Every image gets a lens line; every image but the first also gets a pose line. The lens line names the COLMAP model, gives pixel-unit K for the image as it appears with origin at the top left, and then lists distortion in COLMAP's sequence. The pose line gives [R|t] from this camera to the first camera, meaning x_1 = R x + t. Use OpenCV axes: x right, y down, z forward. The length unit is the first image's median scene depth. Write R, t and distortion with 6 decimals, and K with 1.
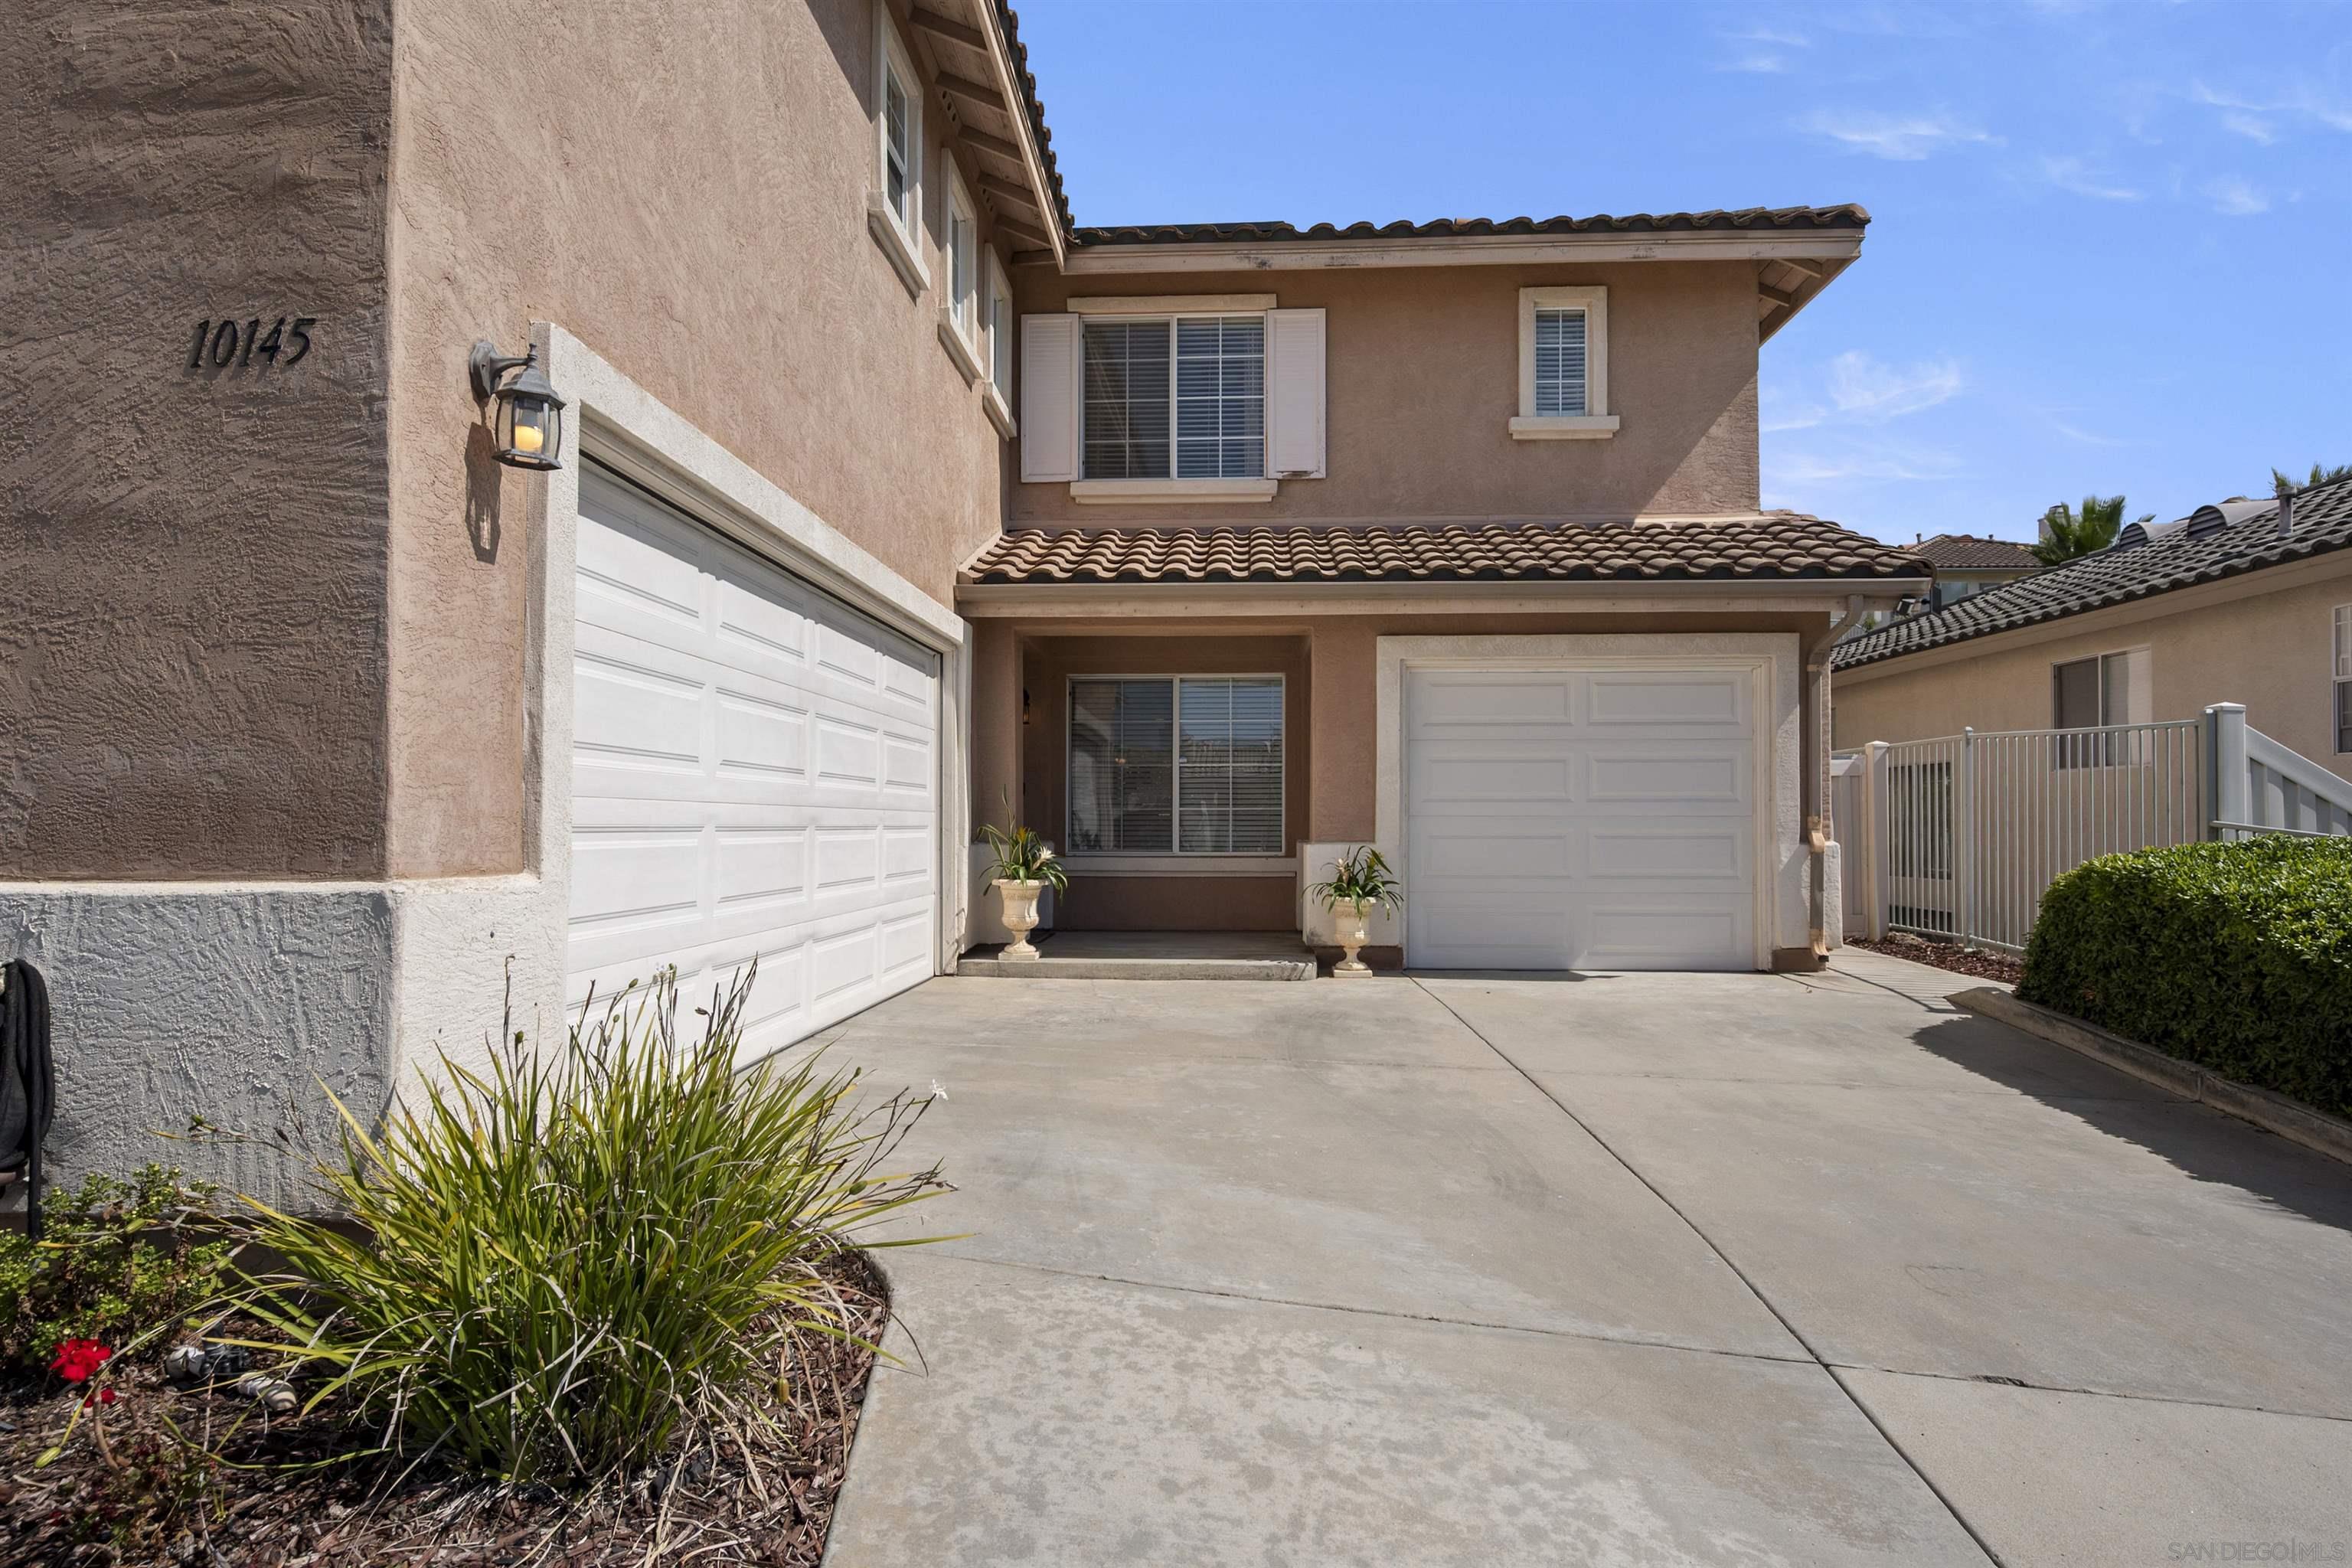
lens RADIAL K [[1276.7, 0, 1162.4], [0, 1276.7, 838.4], [0, 0, 1]] dist [-0.003550, -0.000611]
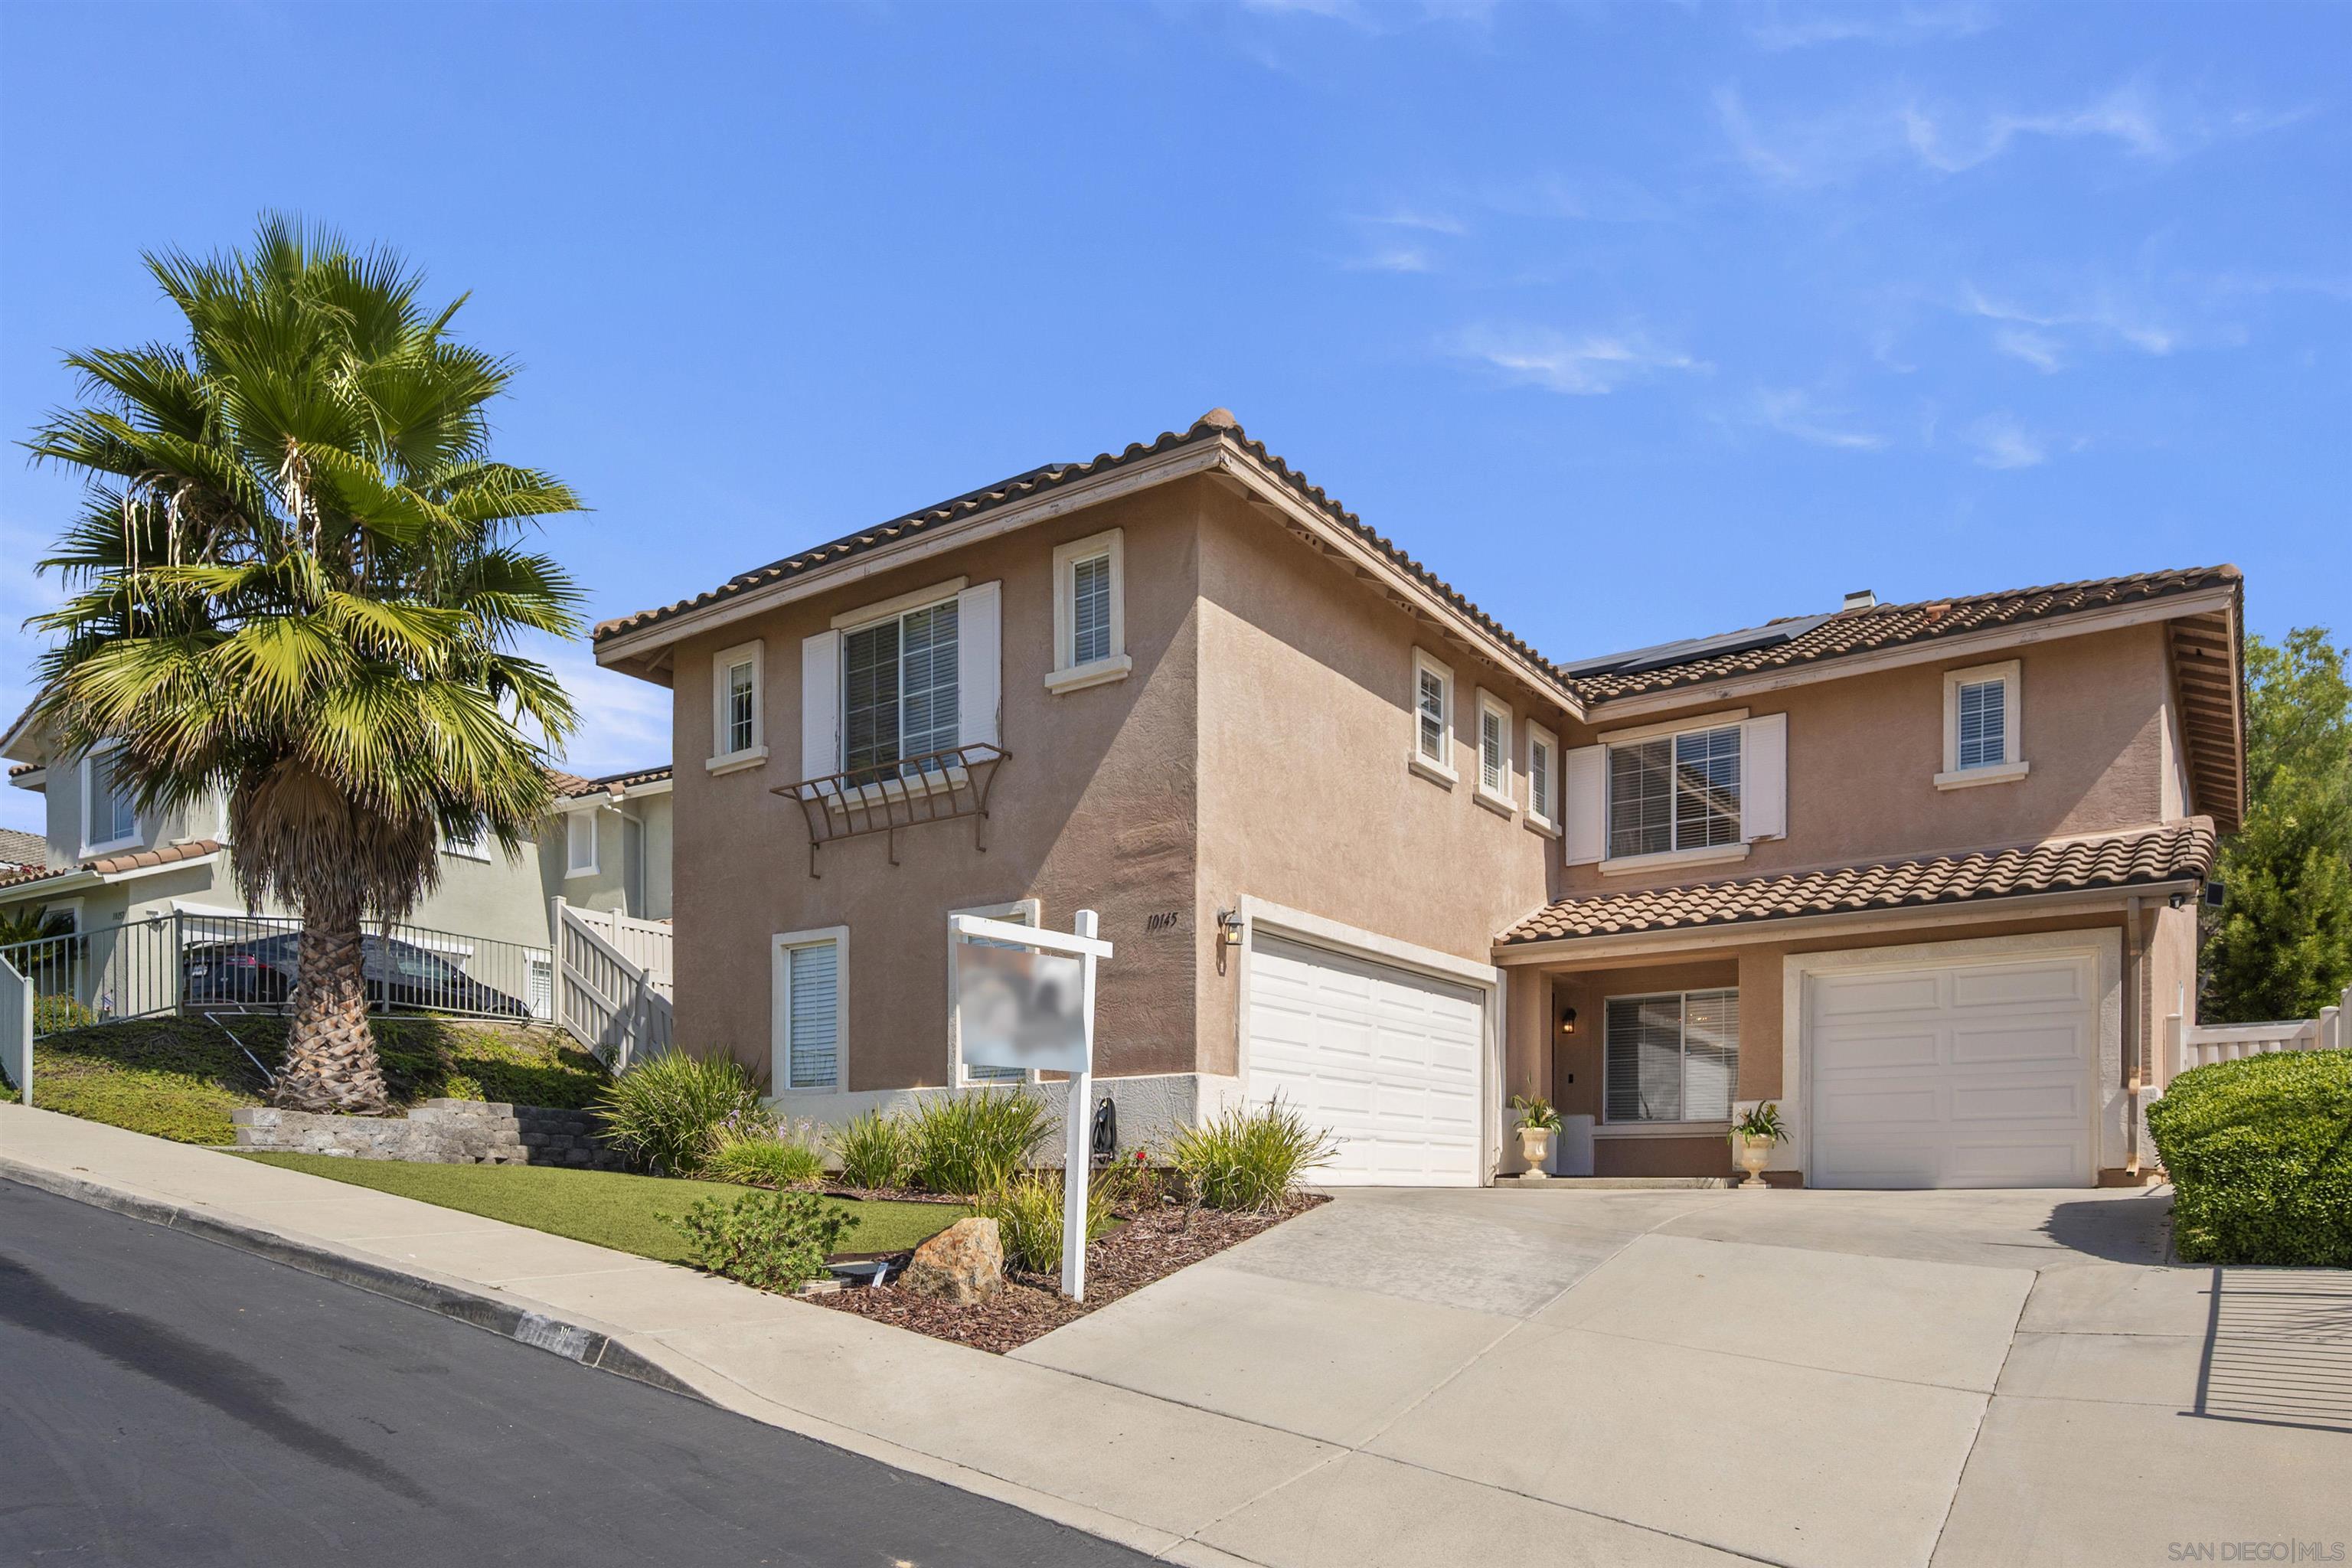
lens RADIAL K [[1479.2, 0, 1179.5], [0, 1479.2, 784.8], [0, 0, 1]] dist [0.005992, 0.001477]
pose [[0.852248, -0.141511, -0.503634, 0.490004], [-0.003881, 0.960982, -0.276585, 0.129456], [0.523123, 0.237674, 0.818446, -0.821993]]
